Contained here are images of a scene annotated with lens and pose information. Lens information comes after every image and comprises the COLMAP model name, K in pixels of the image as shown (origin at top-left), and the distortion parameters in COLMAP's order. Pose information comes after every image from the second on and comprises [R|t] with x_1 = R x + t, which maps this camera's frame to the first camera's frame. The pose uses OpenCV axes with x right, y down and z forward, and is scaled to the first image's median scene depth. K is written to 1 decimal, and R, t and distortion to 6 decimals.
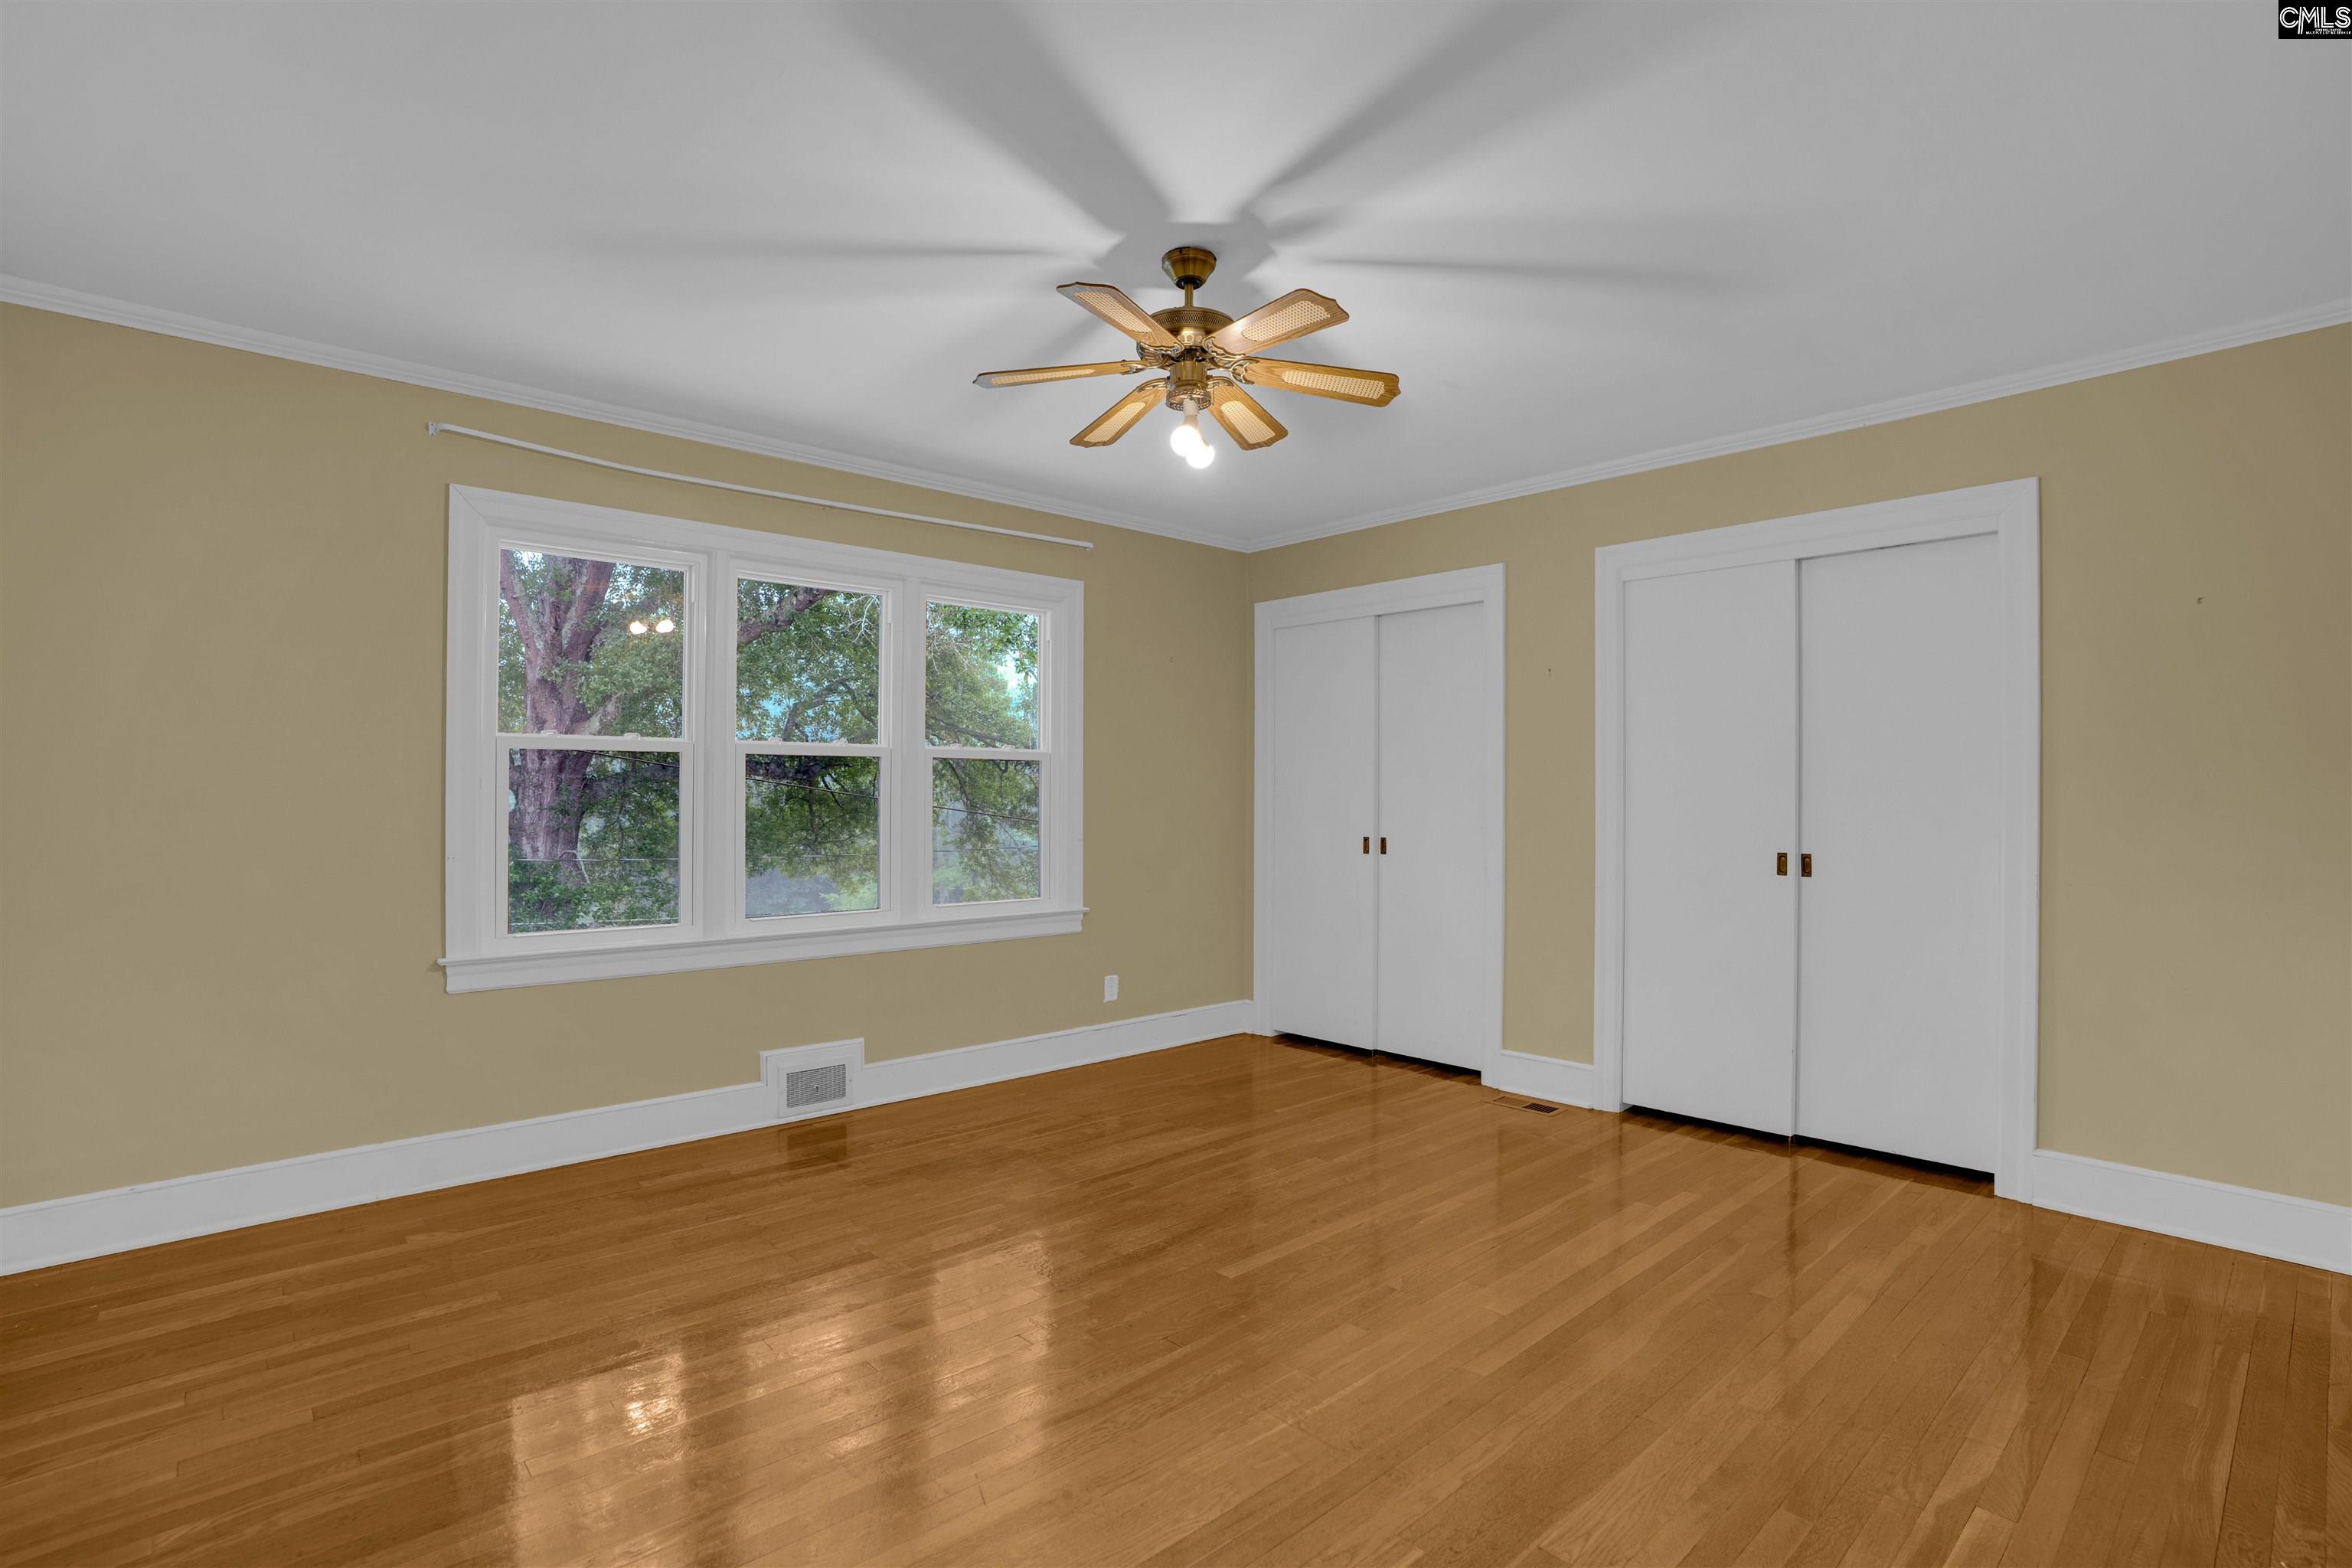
lens RADIAL K [[1103.7, 0, 1176.0], [0, 1103.7, 784.0], [0, 0, 1]] dist [-0.027329, 0.004719]
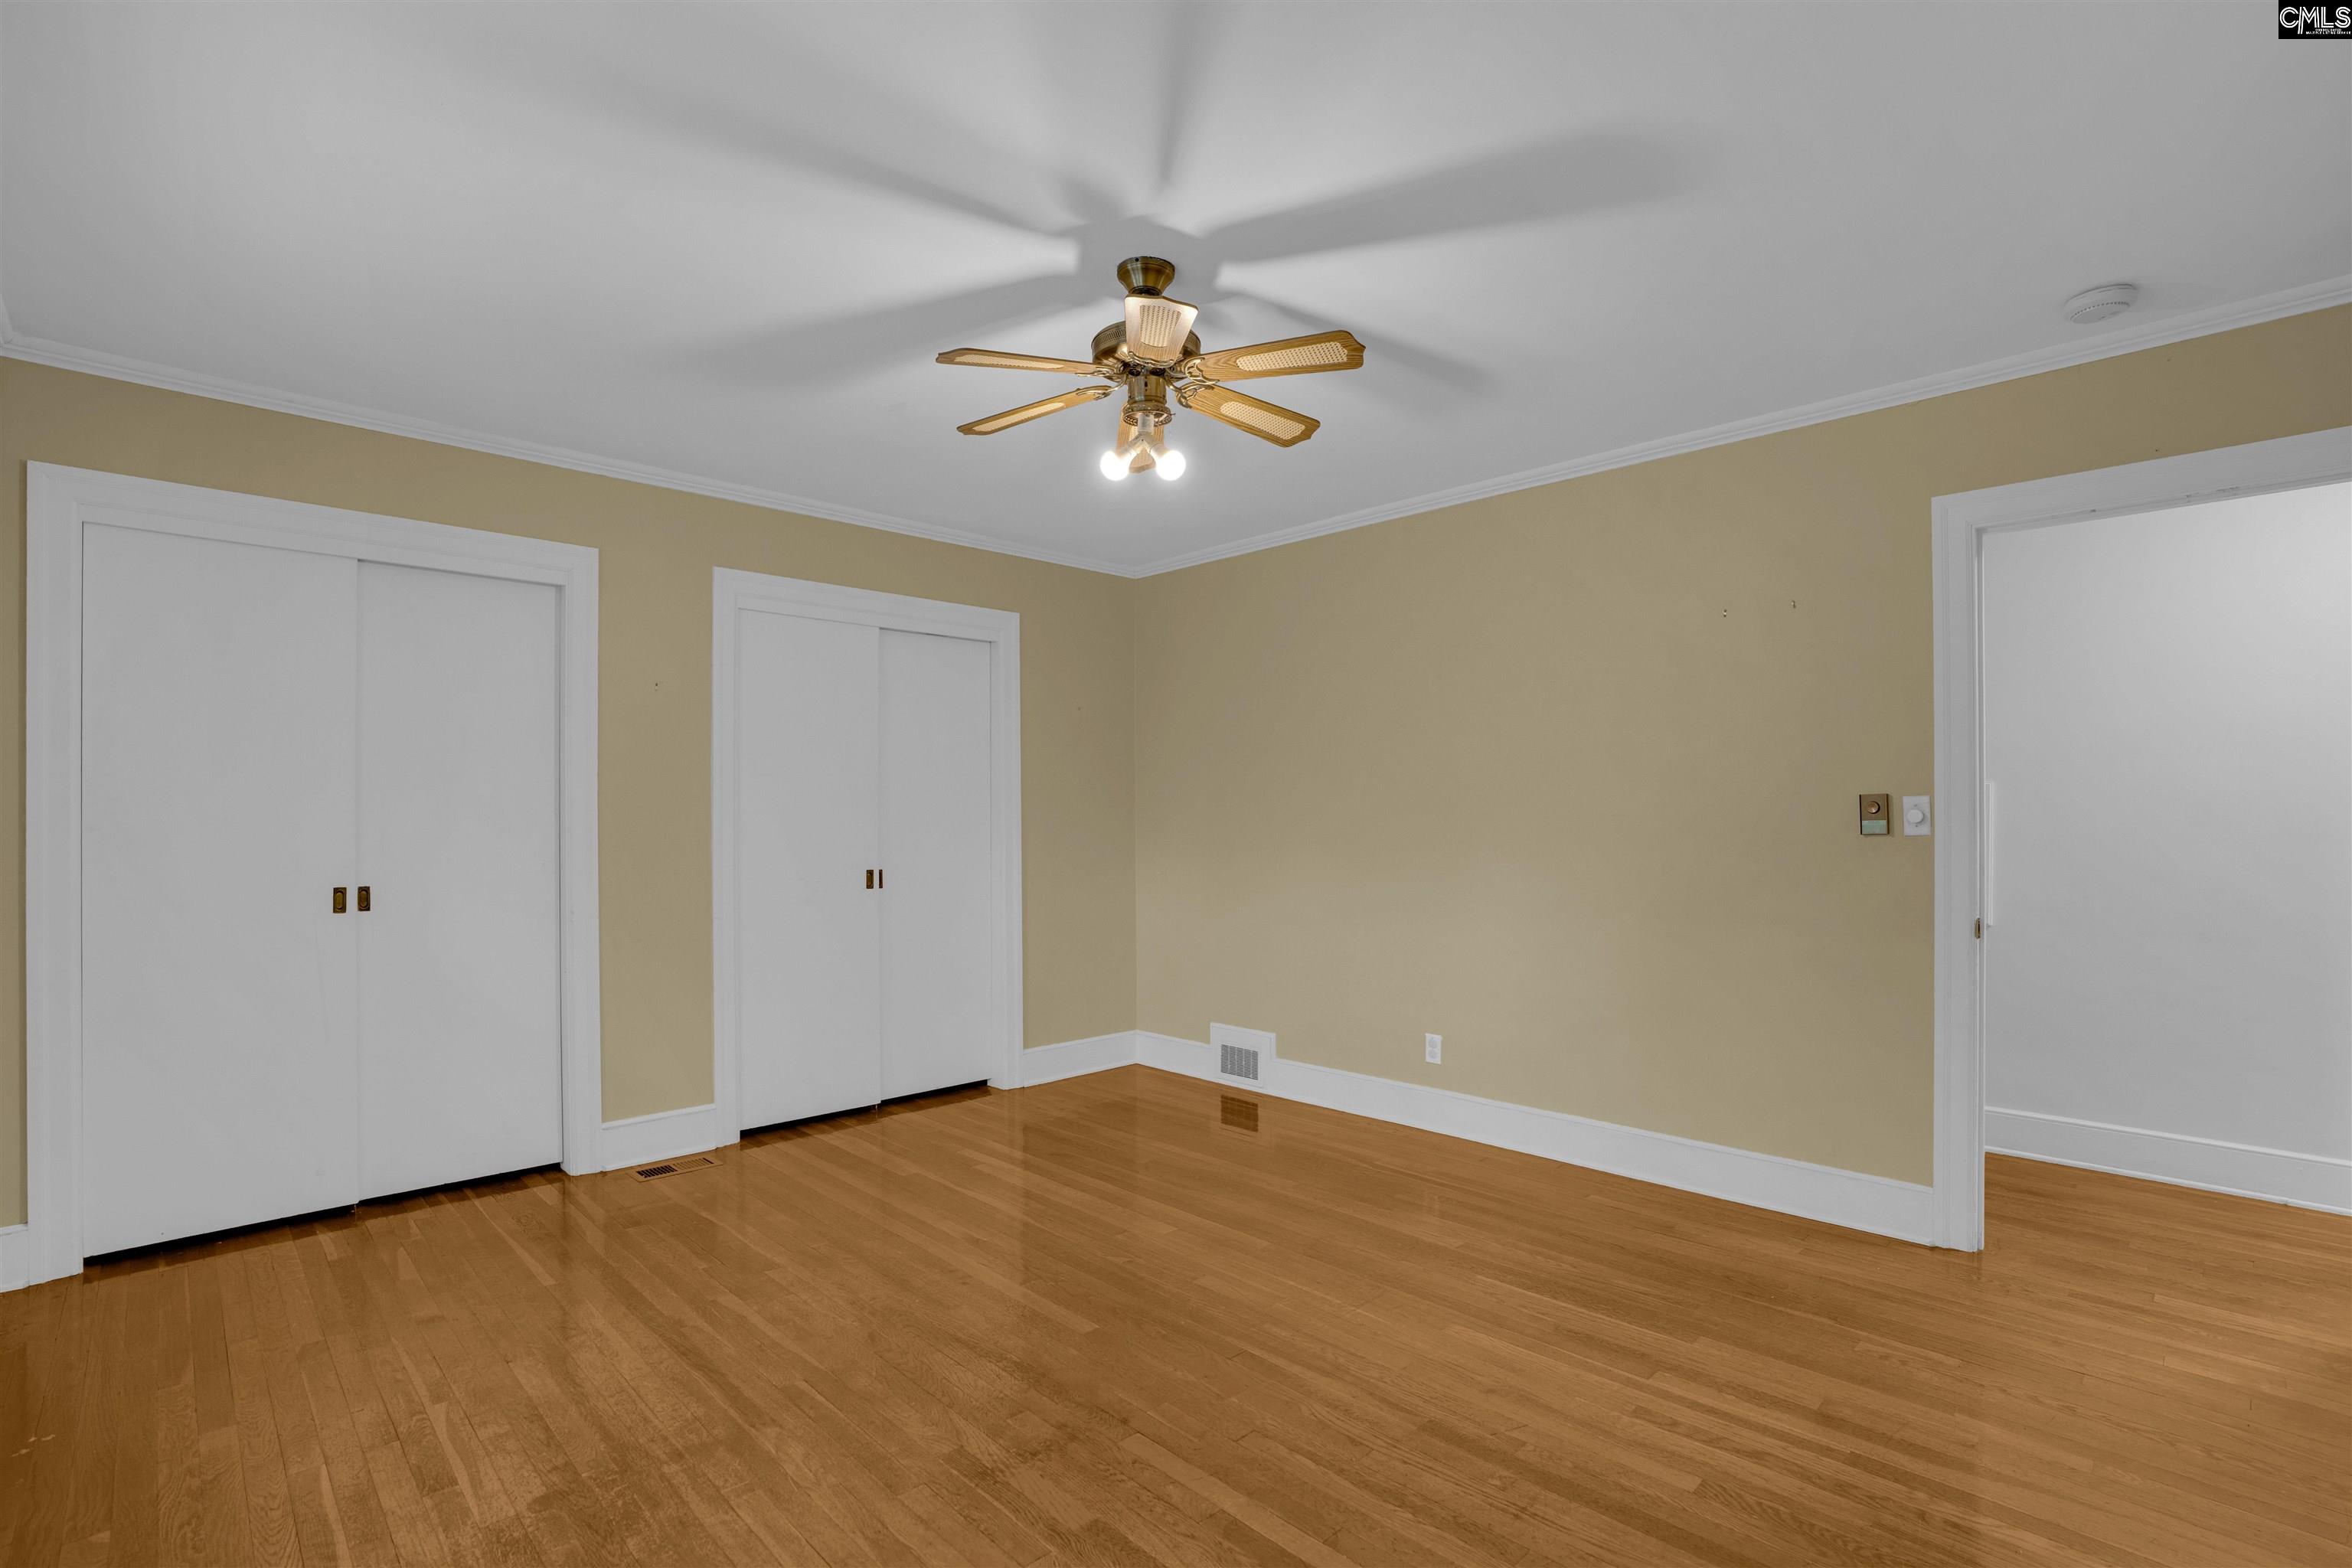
lens RADIAL K [[1090.8, 0, 1183.3], [0, 1090.8, 797.3], [0, 0, 1]] dist [-0.024116, 0.001093]
pose [[-0.006444, 0.017213, 0.999831, -0.642199], [-0.006441, 0.999830, -0.017255, 0.002148], [-0.999958, -0.006551, -0.006332, 0.663504]]
